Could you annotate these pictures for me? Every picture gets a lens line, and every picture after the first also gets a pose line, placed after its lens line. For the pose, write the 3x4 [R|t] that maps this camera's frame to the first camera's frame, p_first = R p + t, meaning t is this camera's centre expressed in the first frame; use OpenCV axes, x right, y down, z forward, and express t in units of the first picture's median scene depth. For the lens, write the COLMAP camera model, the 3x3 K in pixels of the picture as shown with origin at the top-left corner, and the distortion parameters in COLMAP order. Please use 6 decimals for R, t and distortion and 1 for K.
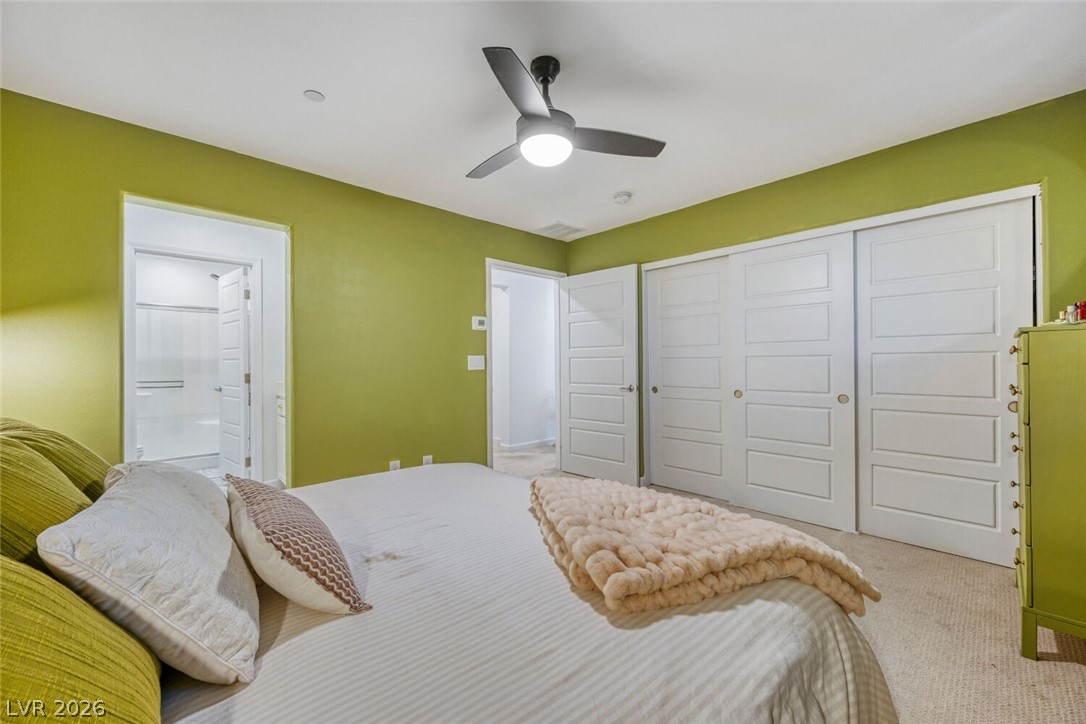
lens RADIAL K [[429.8, 0, 545.0], [0, 429.8, 361.4], [0, 0, 1]] dist [-0.002417, -0.000260]
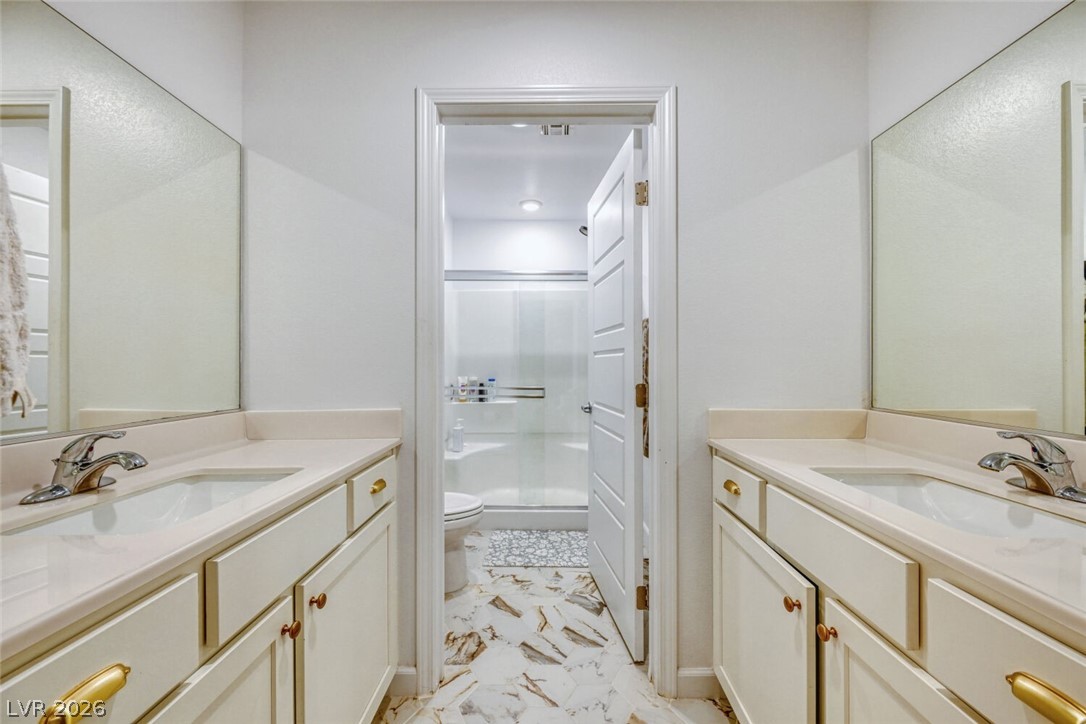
lens RADIAL K [[429.8, 0, 545.0], [0, 429.8, 361.4], [0, 0, 1]] dist [-0.002417, -0.000260]
pose [[0.730669, 0.000489, -0.682731, -0.470202], [-0.002546, 0.999995, -0.002009, 0.006928], [0.682727, 0.003206, 0.730667, 0.621319]]
